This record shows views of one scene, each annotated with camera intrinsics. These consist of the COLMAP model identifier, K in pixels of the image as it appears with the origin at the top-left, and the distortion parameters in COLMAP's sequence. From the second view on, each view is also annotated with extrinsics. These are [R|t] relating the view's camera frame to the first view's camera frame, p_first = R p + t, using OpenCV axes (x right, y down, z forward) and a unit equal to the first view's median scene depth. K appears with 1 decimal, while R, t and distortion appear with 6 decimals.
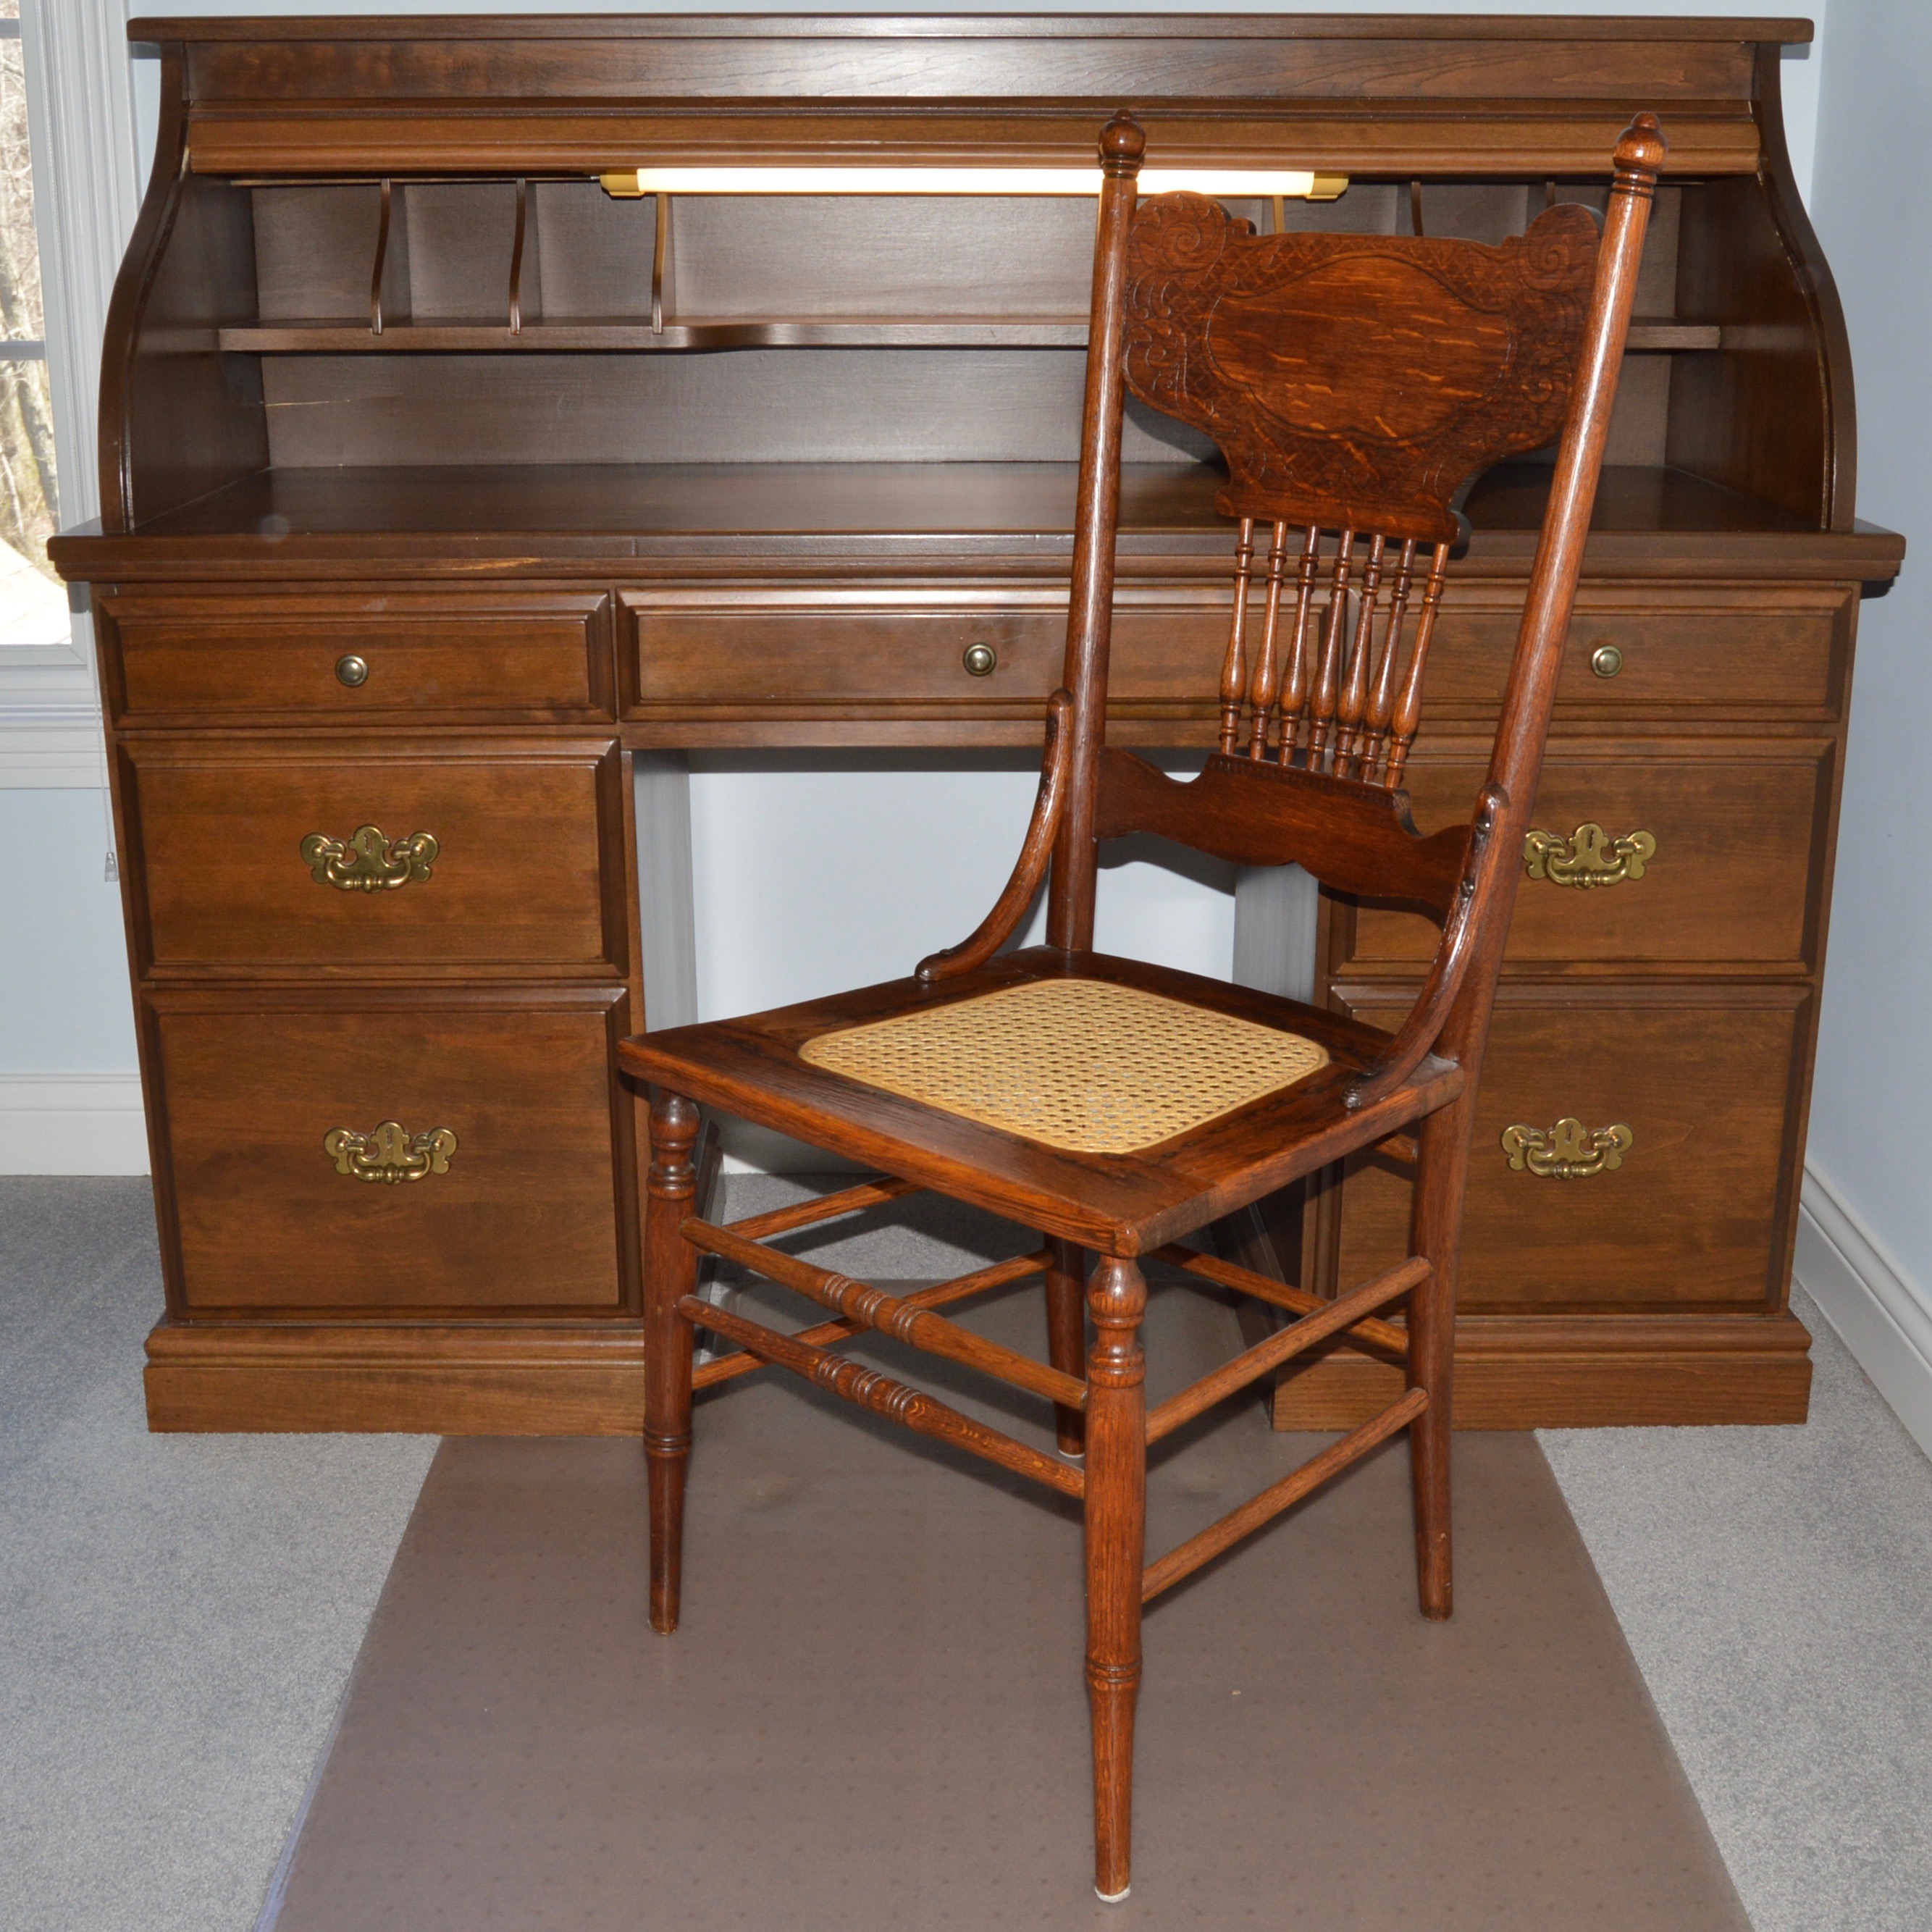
lens RADIAL K [[2527.4, 0, 966.0], [0, 2527.4, 966.0], [0, 0, 1]] dist [-0.084339, 0.055998]
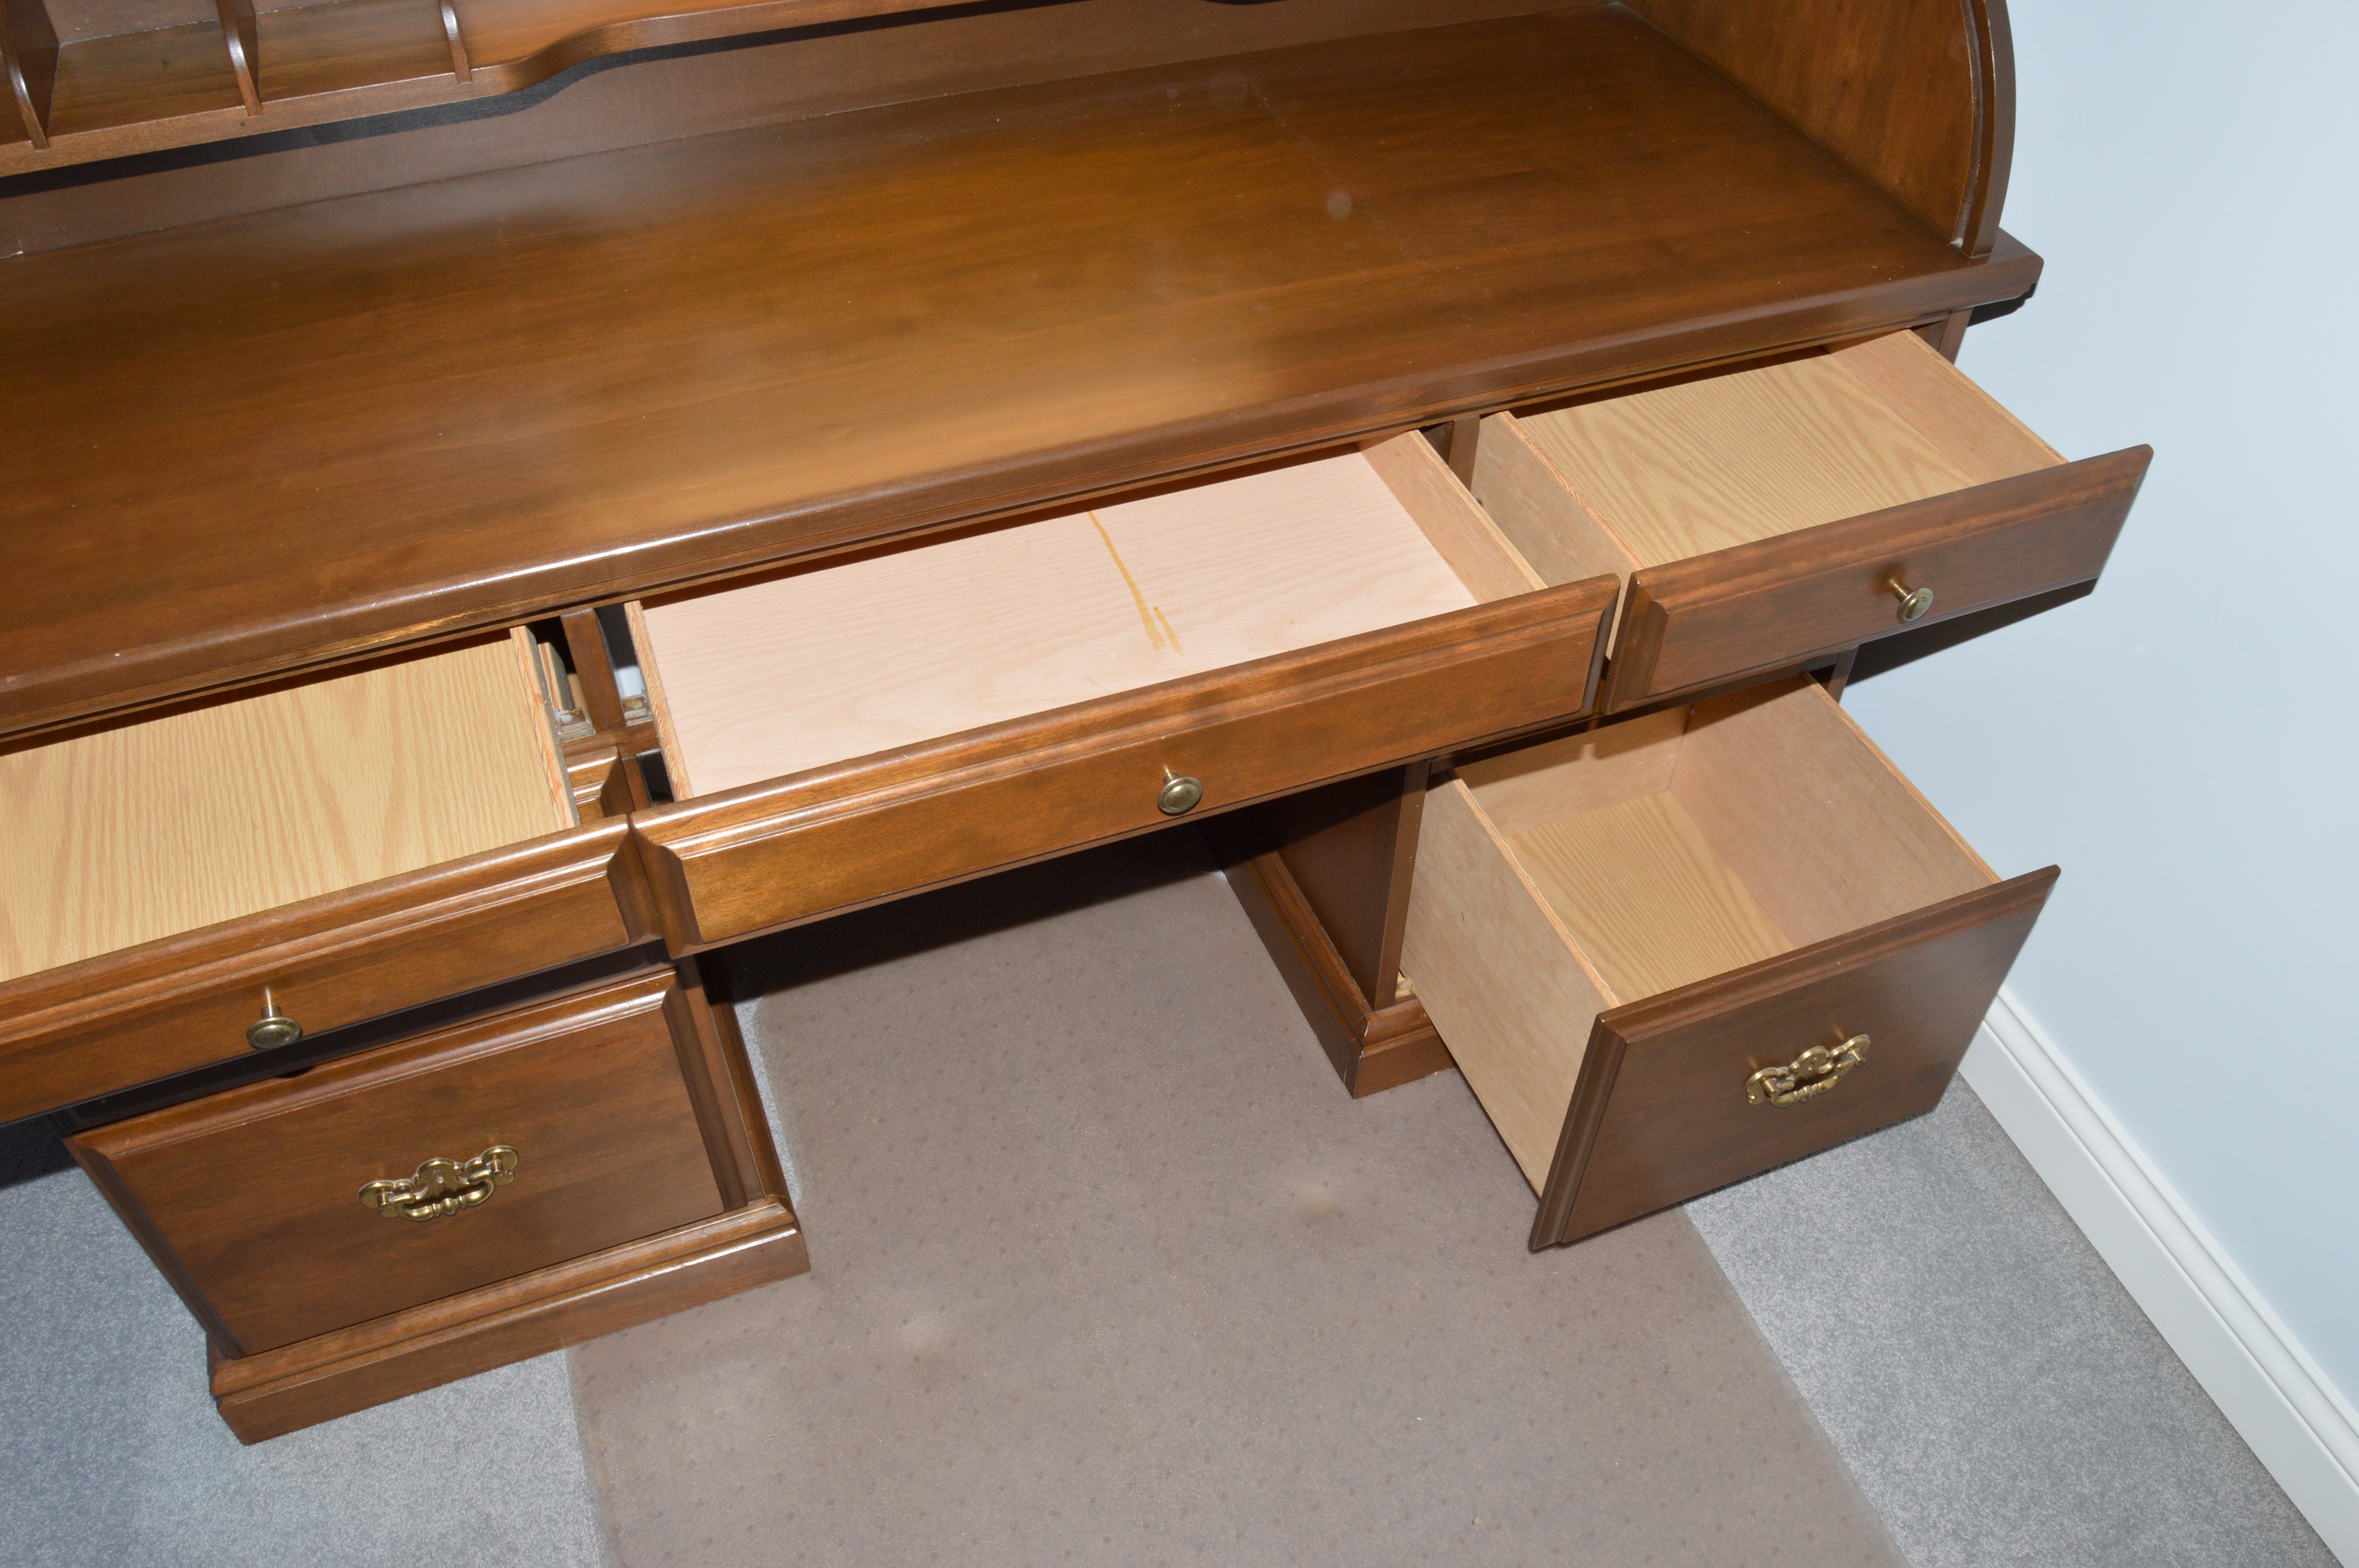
lens RADIAL K [[1844.2, 0, 1179.5], [0, 1844.2, 784.0], [0, 0, 1]] dist [-0.076624, 0.003775]
pose [[0.935270, -0.238676, 0.261351, -0.120917], [0.090209, 0.874775, 0.476058, -0.316337], [-0.342247, -0.421667, 0.839681, 0.444267]]
